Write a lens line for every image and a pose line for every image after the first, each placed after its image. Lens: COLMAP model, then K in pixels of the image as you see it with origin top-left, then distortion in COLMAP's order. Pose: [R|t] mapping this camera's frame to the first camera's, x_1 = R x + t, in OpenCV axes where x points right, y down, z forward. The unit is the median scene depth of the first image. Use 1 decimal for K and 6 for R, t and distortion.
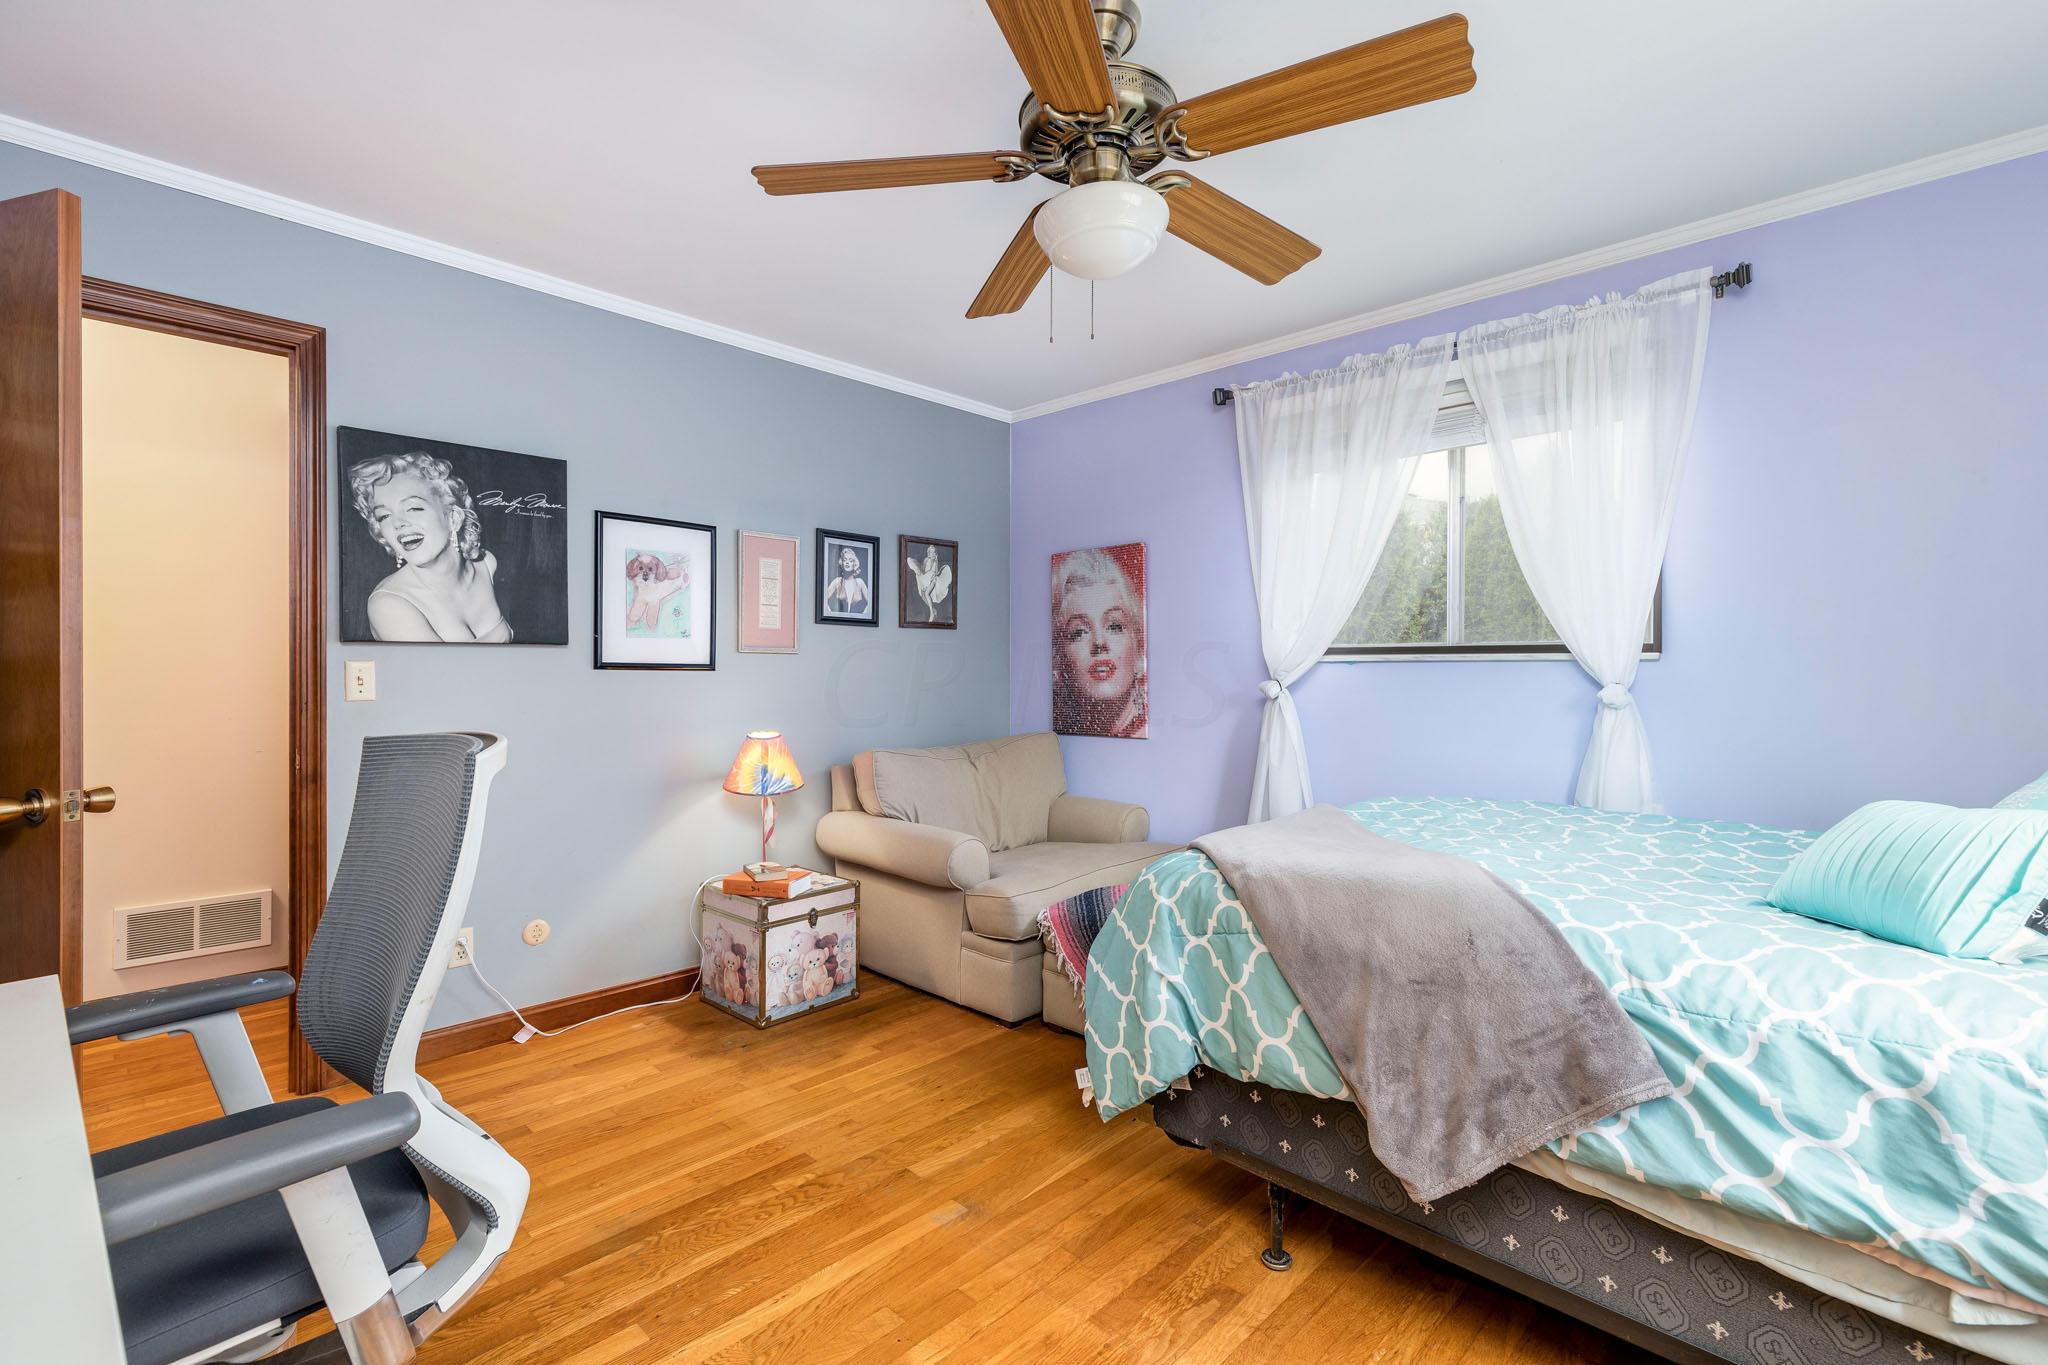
lens RADIAL K [[911.3, 0, 1022.6], [0, 911.3, 675.2], [0, 0, 1]] dist [0.003219, 0.000084]
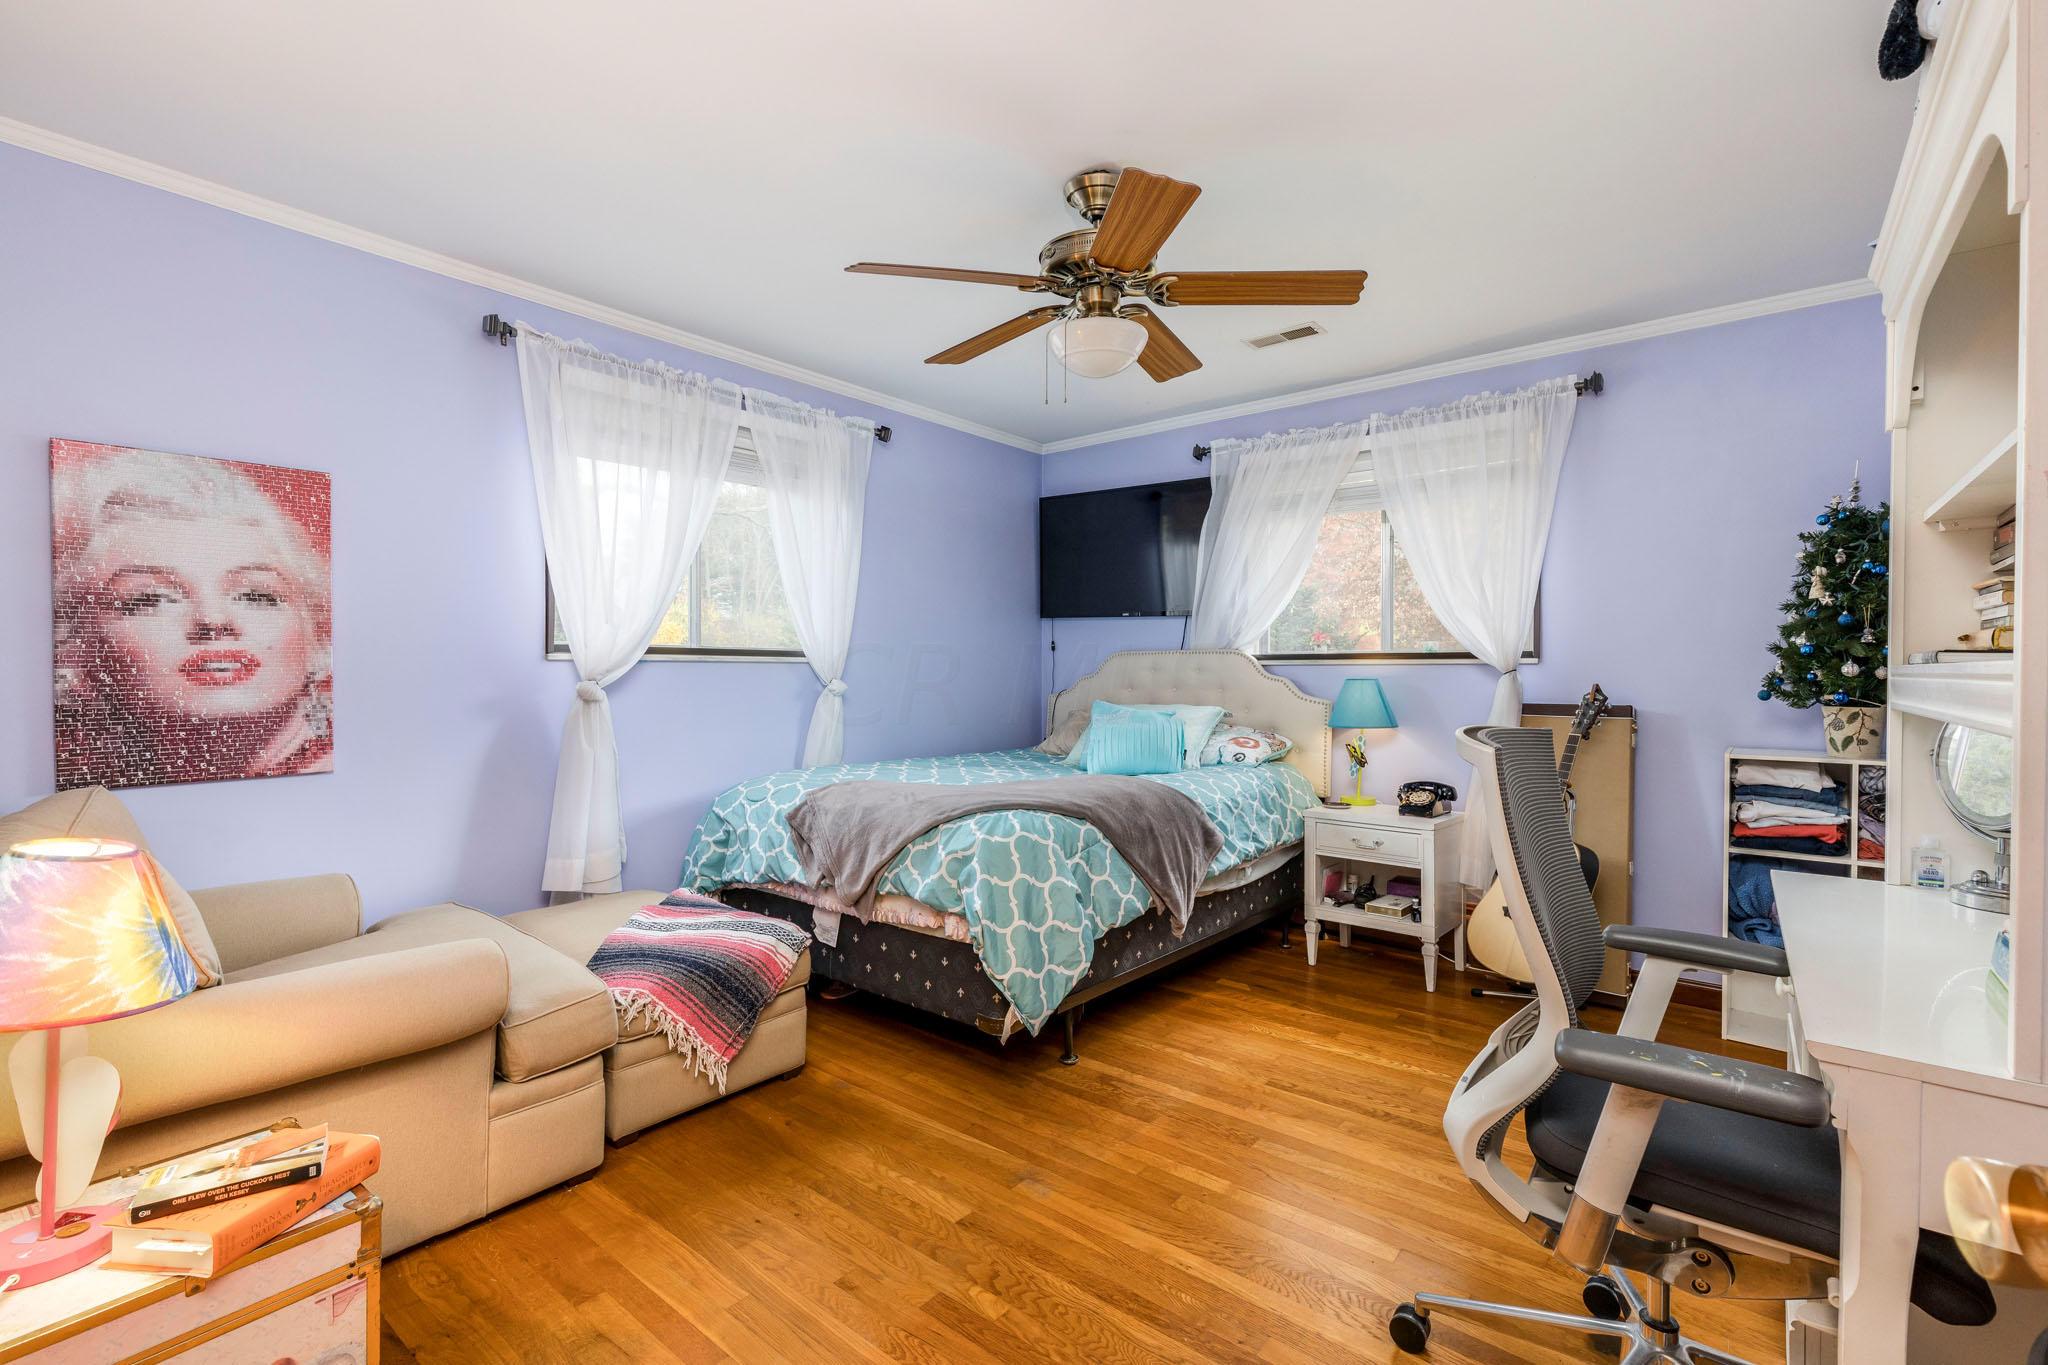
lens RADIAL K [[911.3, 0, 1025.5], [0, 911.3, 678.0], [0, 0, 1]] dist [0.003219, 0.000084]
pose [[-0.077946, -0.008542, 0.996921, -0.615101], [0.001595, 0.999961, 0.008693, -0.003806], [-0.996956, 0.002267, -0.077929, 0.598122]]
